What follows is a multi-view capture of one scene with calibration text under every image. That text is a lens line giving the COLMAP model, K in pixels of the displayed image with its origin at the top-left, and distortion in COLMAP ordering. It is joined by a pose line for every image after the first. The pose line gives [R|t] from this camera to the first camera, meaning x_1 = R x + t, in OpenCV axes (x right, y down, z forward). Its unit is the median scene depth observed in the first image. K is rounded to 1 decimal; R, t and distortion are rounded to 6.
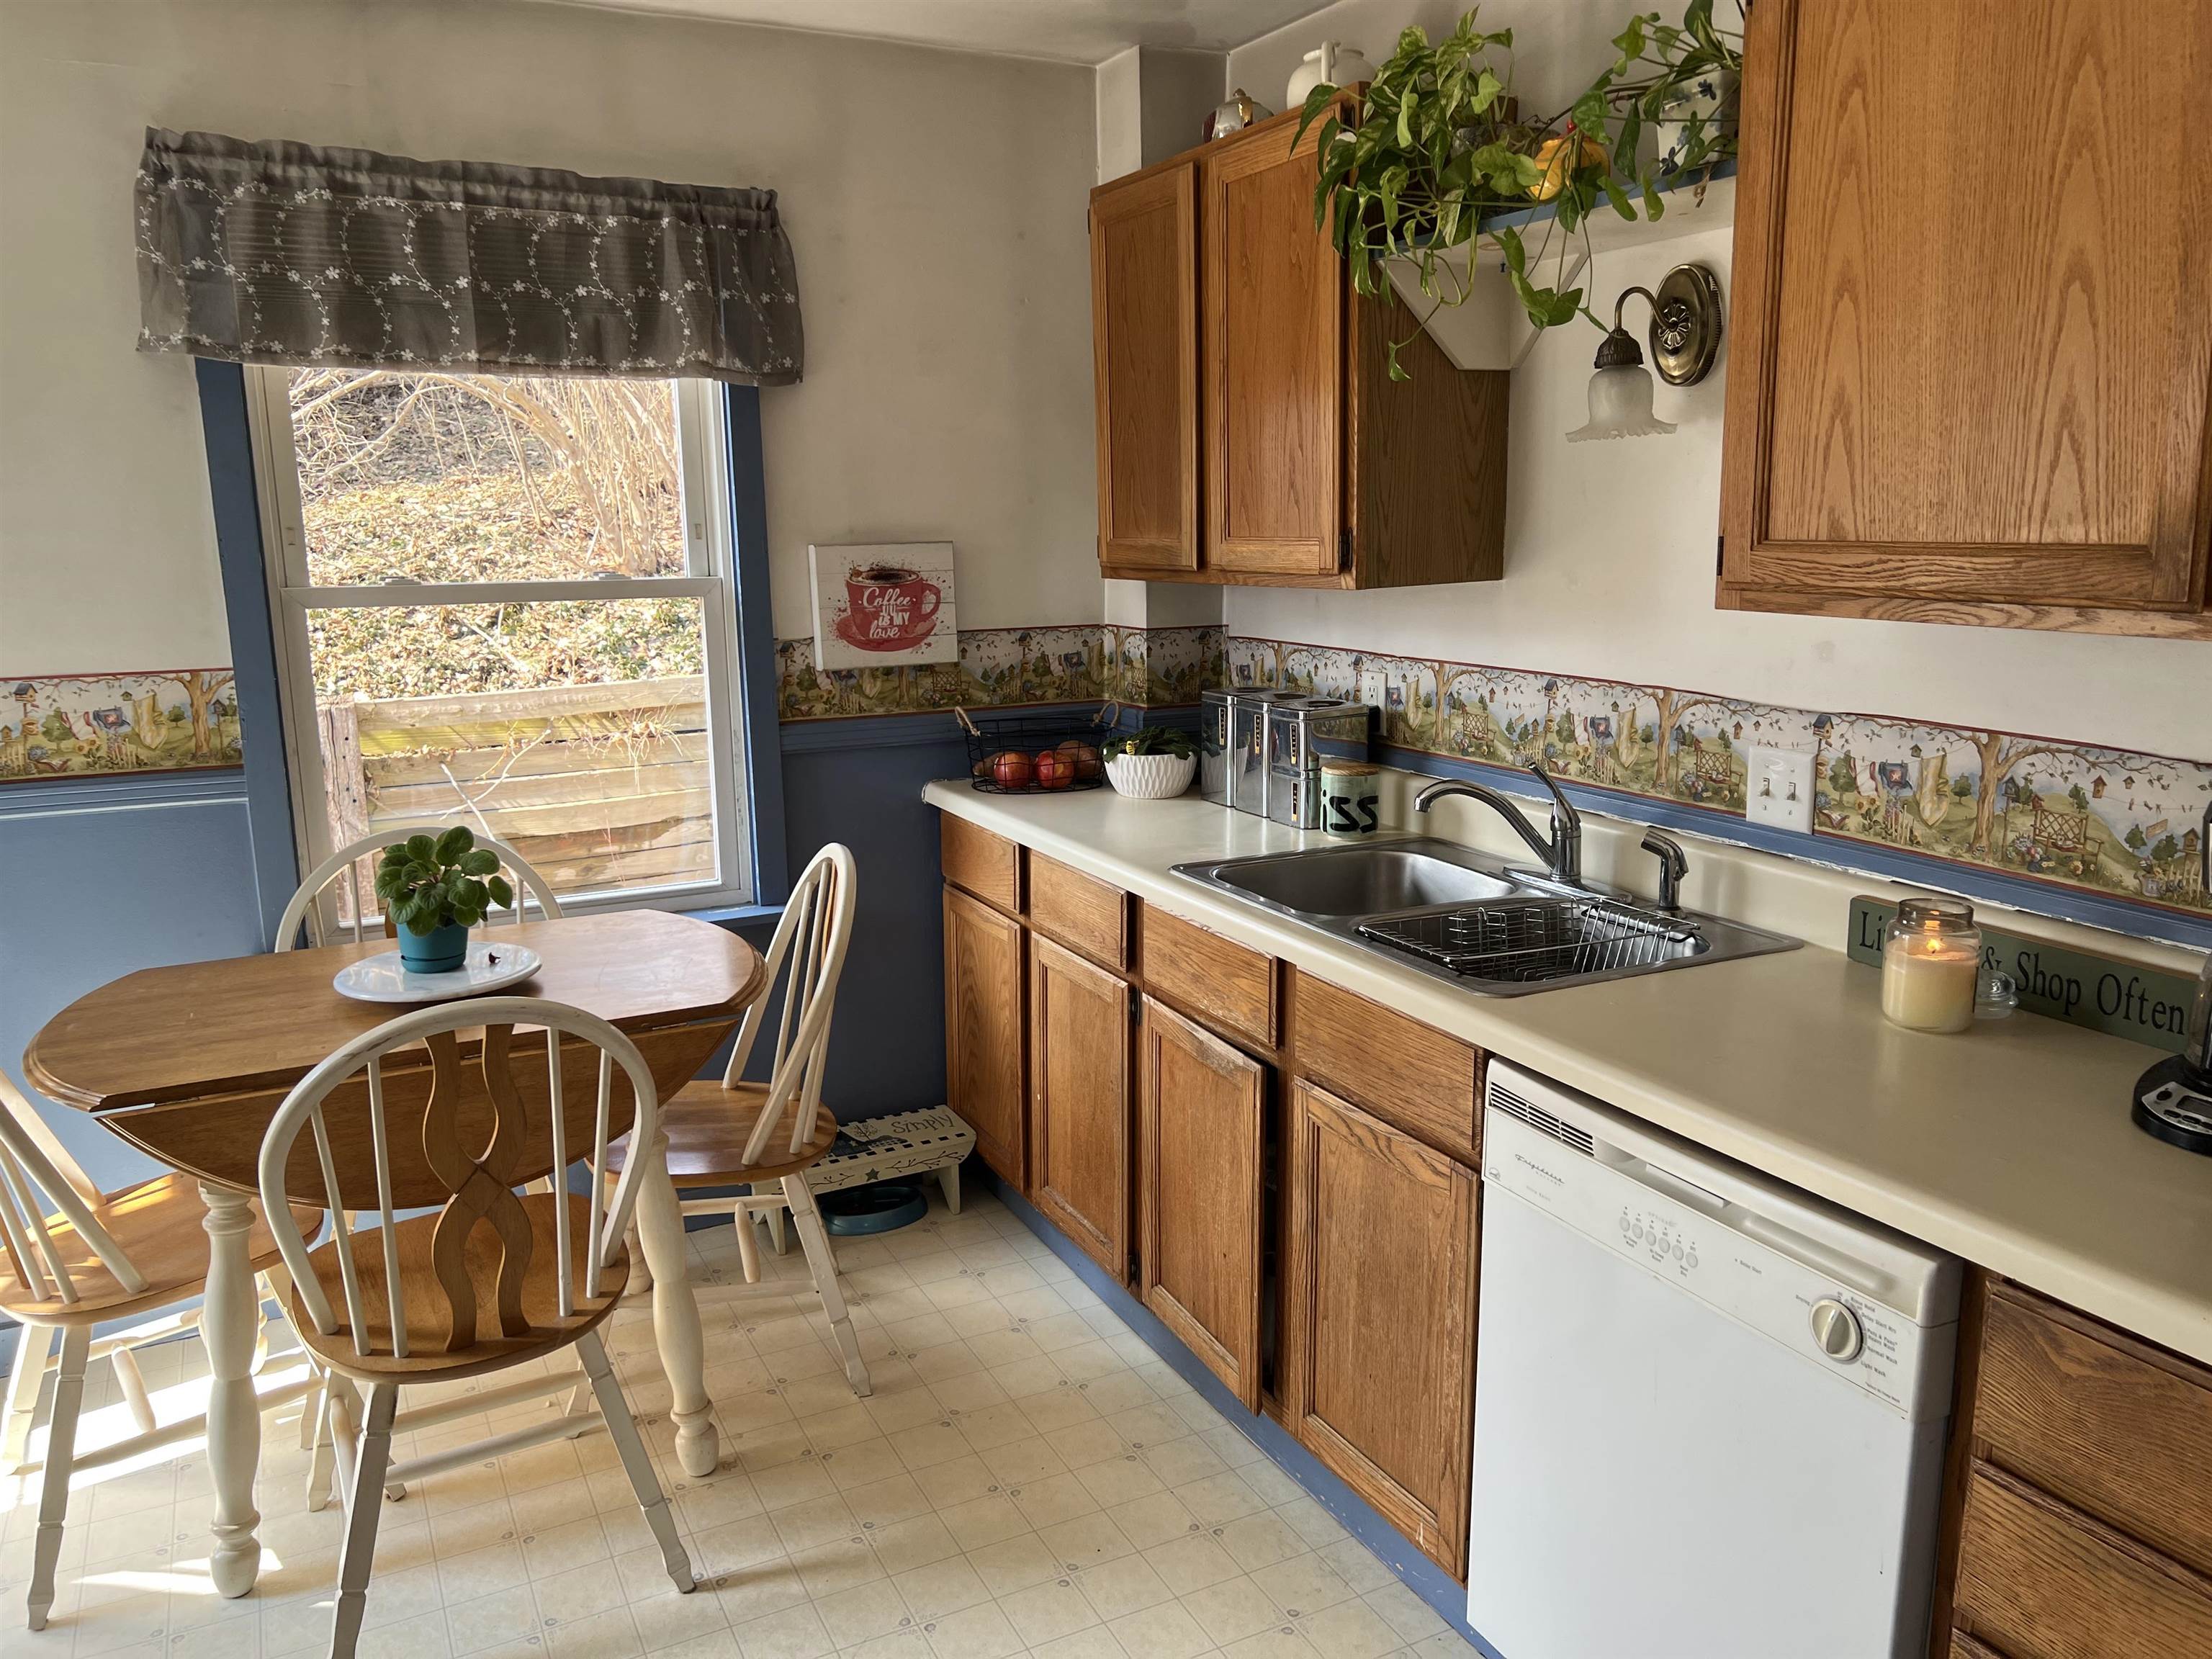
lens RADIAL K [[1655.6, 0, 1111.9], [0, 1655.6, 835.0], [0, 0, 1]] dist [0.011816, -0.004349]
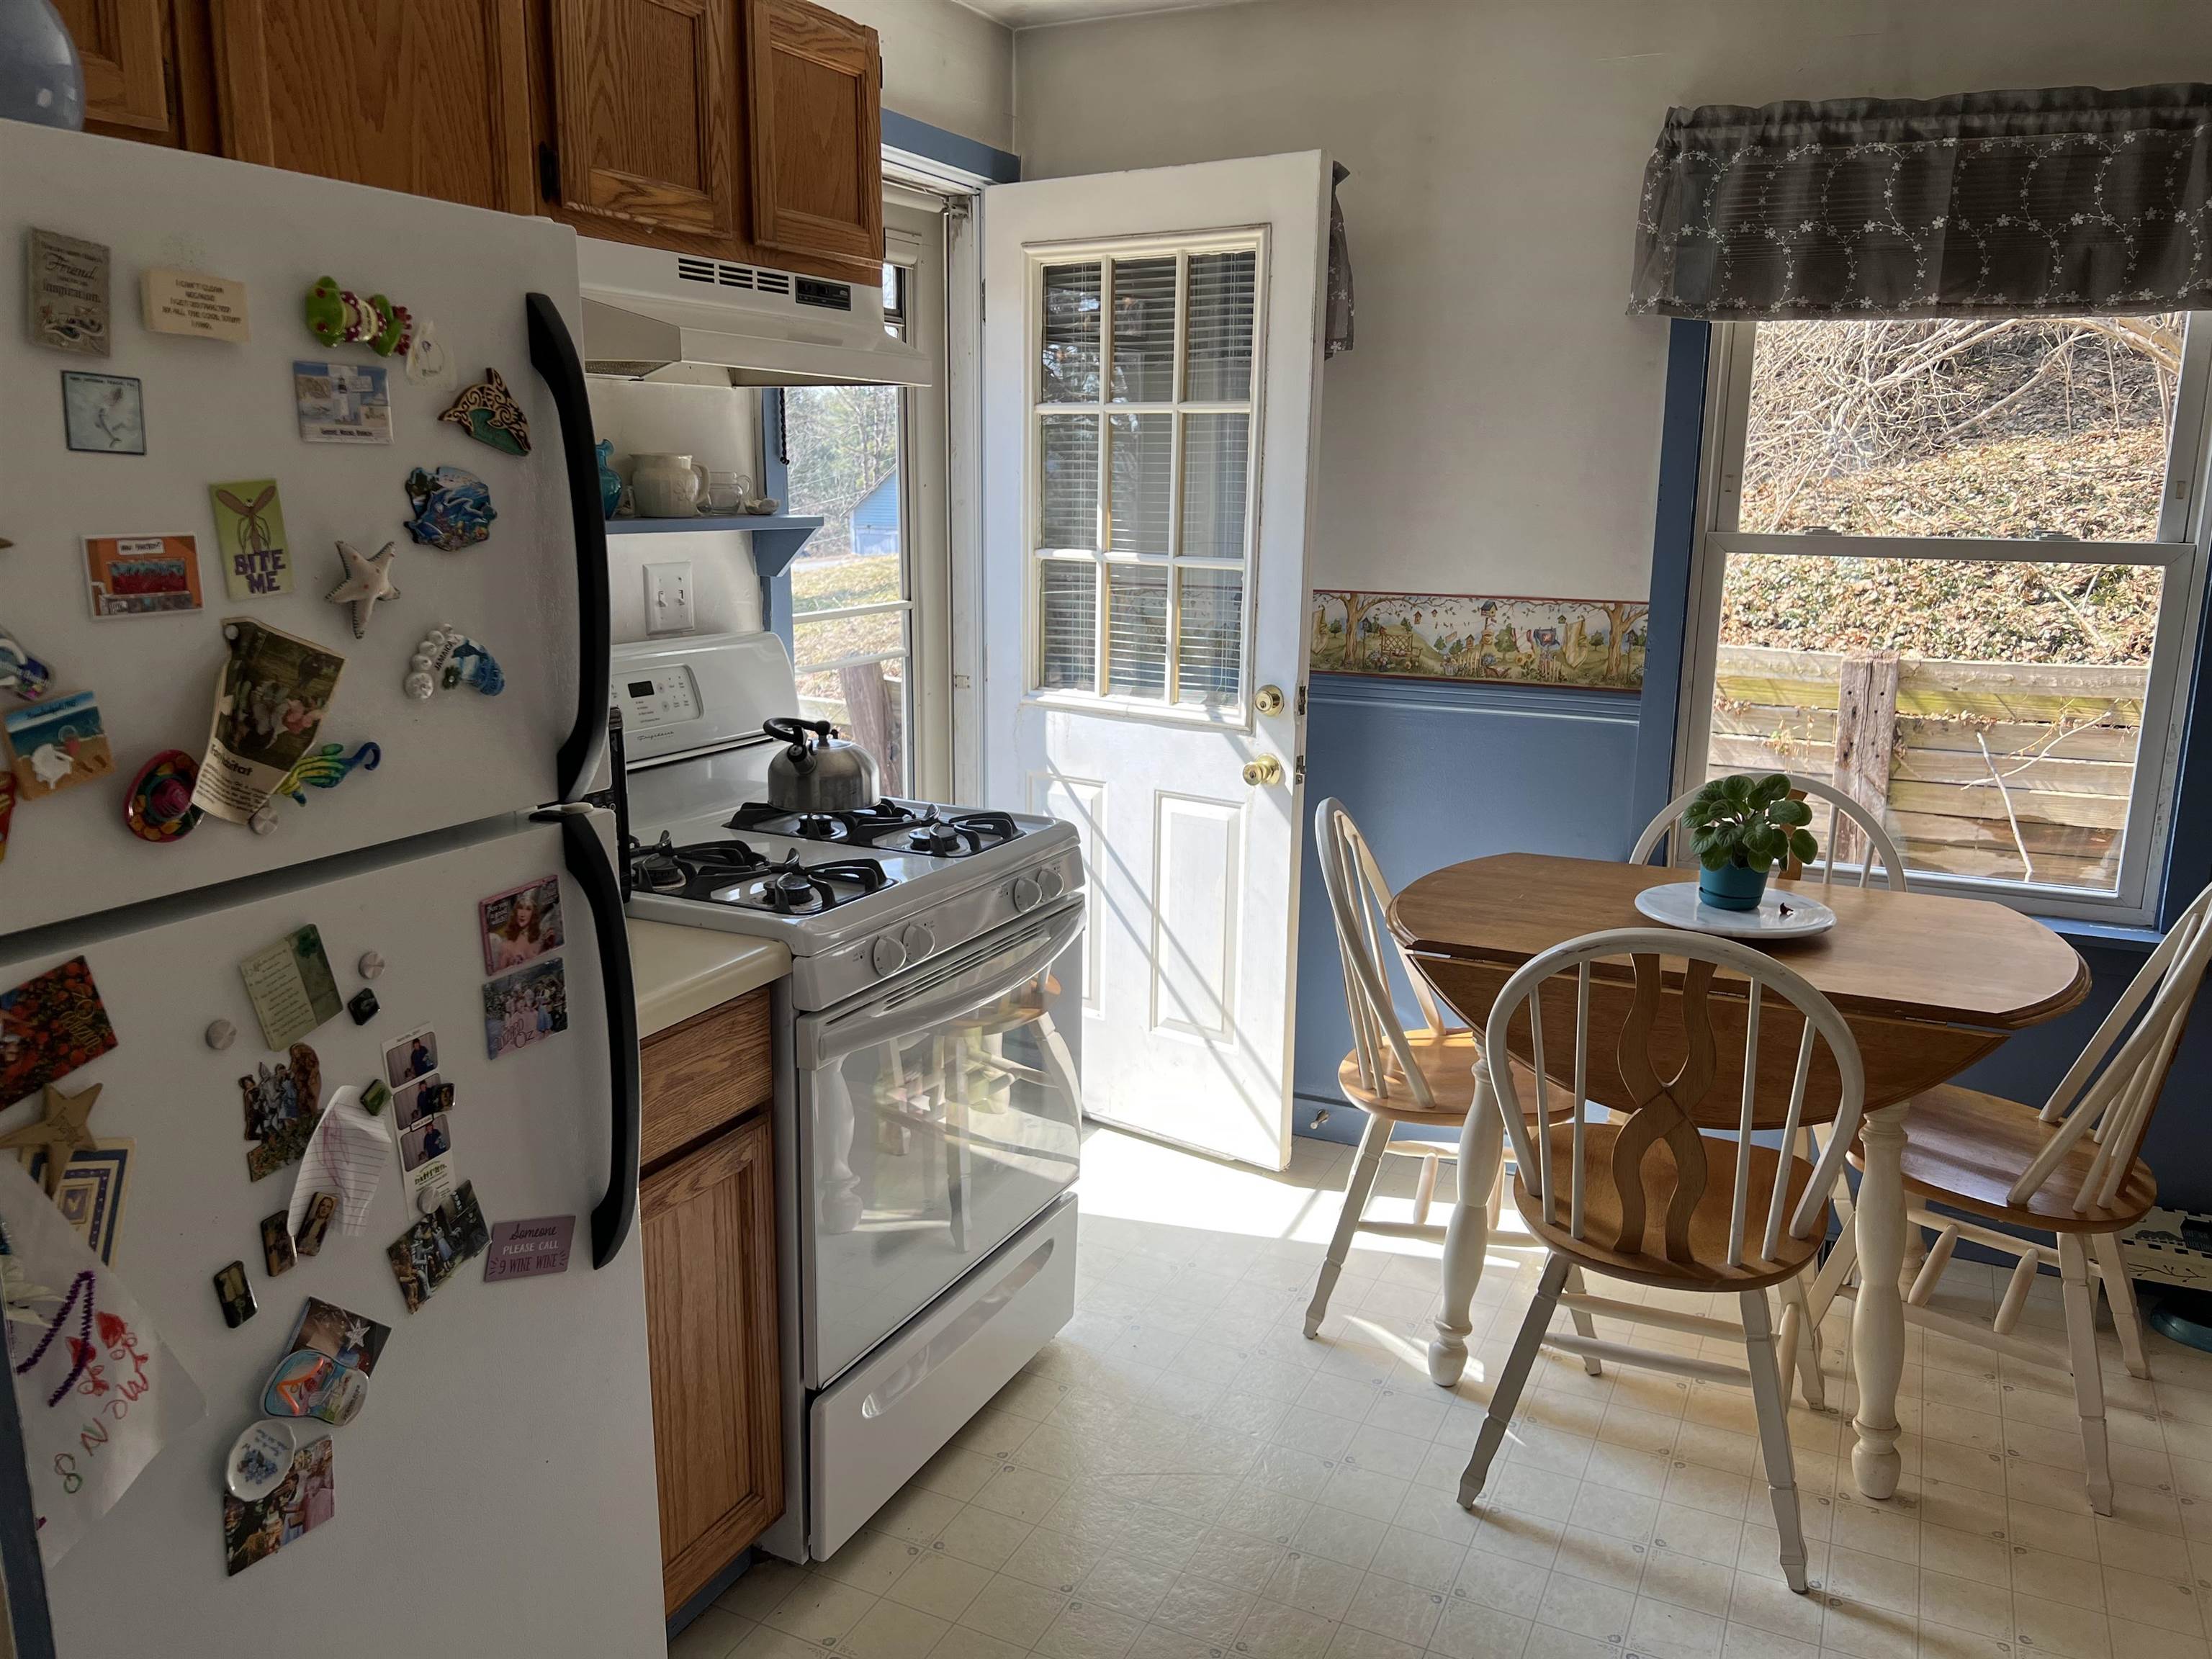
lens RADIAL K [[1647.8, 0, 1113.5], [0, 1647.8, 836.9], [0, 0, 1]] dist [0.048411, -0.061160]
pose [[0.604054, 0.191313, -0.773640, 0.135654], [-0.171272, 0.979239, 0.108427, -0.006927], [0.778322, 0.067007, 0.624280, 0.050294]]
